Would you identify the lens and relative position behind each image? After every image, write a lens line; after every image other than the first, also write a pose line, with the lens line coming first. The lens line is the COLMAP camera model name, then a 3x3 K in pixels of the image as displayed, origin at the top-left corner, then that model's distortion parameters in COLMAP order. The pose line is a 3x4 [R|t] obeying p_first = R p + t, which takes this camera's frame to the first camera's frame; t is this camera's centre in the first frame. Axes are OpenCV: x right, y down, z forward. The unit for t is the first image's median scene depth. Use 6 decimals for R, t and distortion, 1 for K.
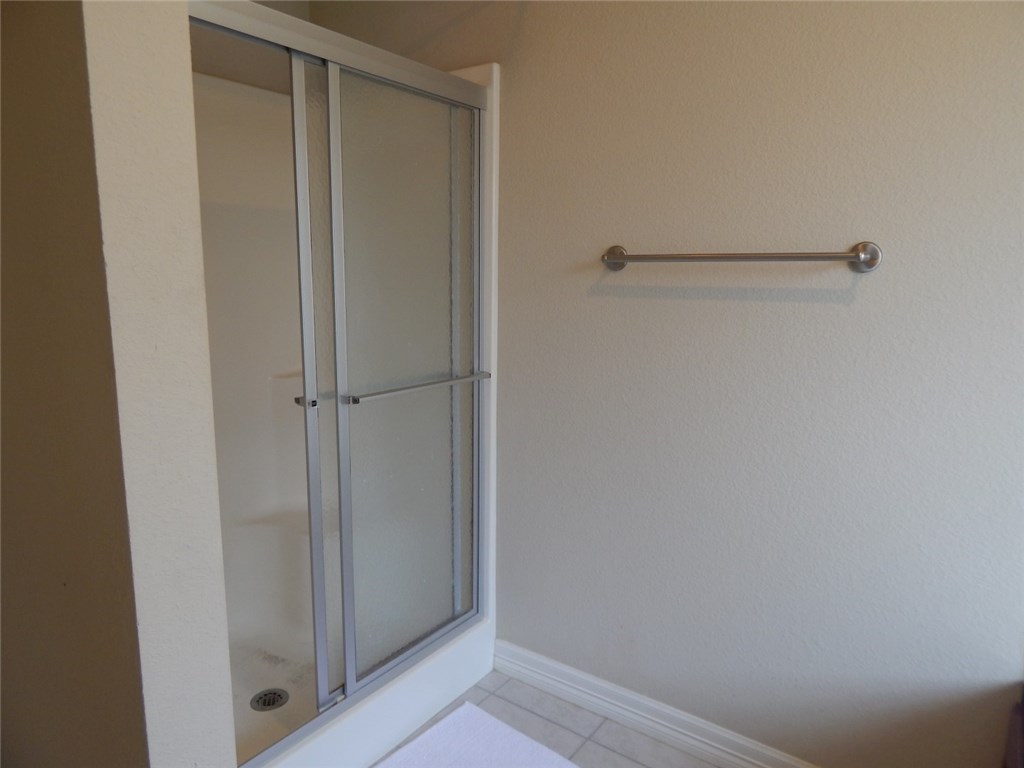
lens RADIAL K [[679.6, 0, 528.6], [0, 679.6, 381.4], [0, 0, 1]] dist [0.015414, -0.012232]
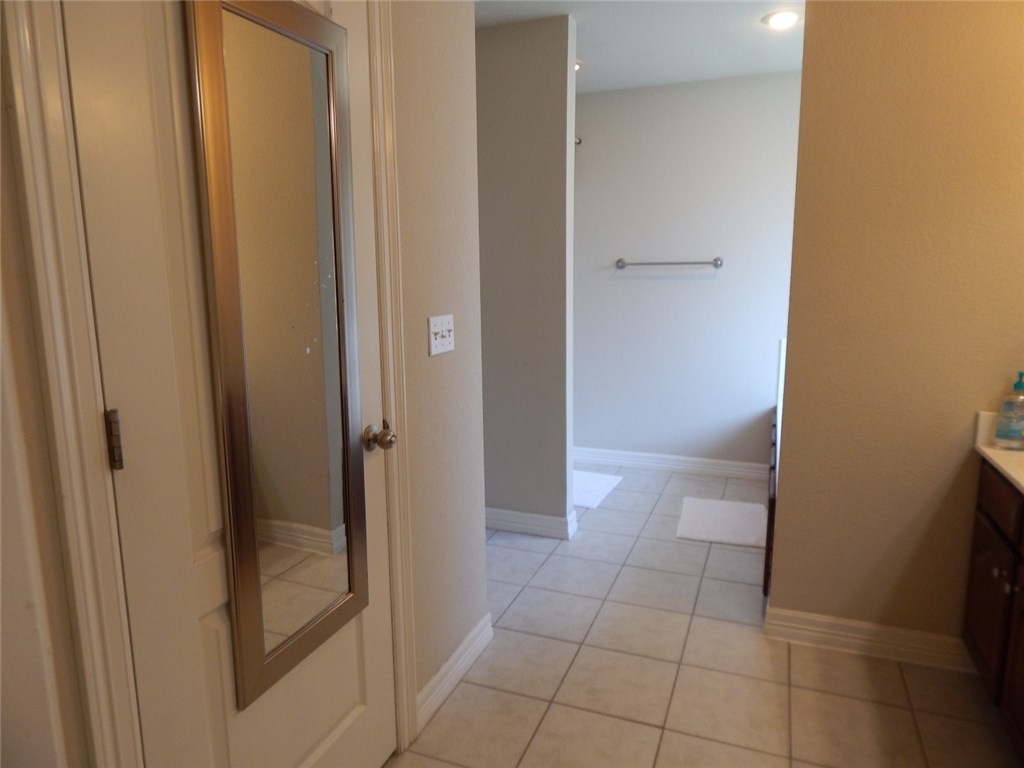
lens RADIAL K [[679.6, 0, 515.8], [0, 679.6, 373.1], [0, 0, 1]] dist [0.015414, -0.012232]
pose [[0.967660, -0.050752, 0.247099, -0.853225], [0.055382, 0.998395, -0.011821, 0.213885], [-0.246102, 0.025124, 0.968918, -1.240795]]
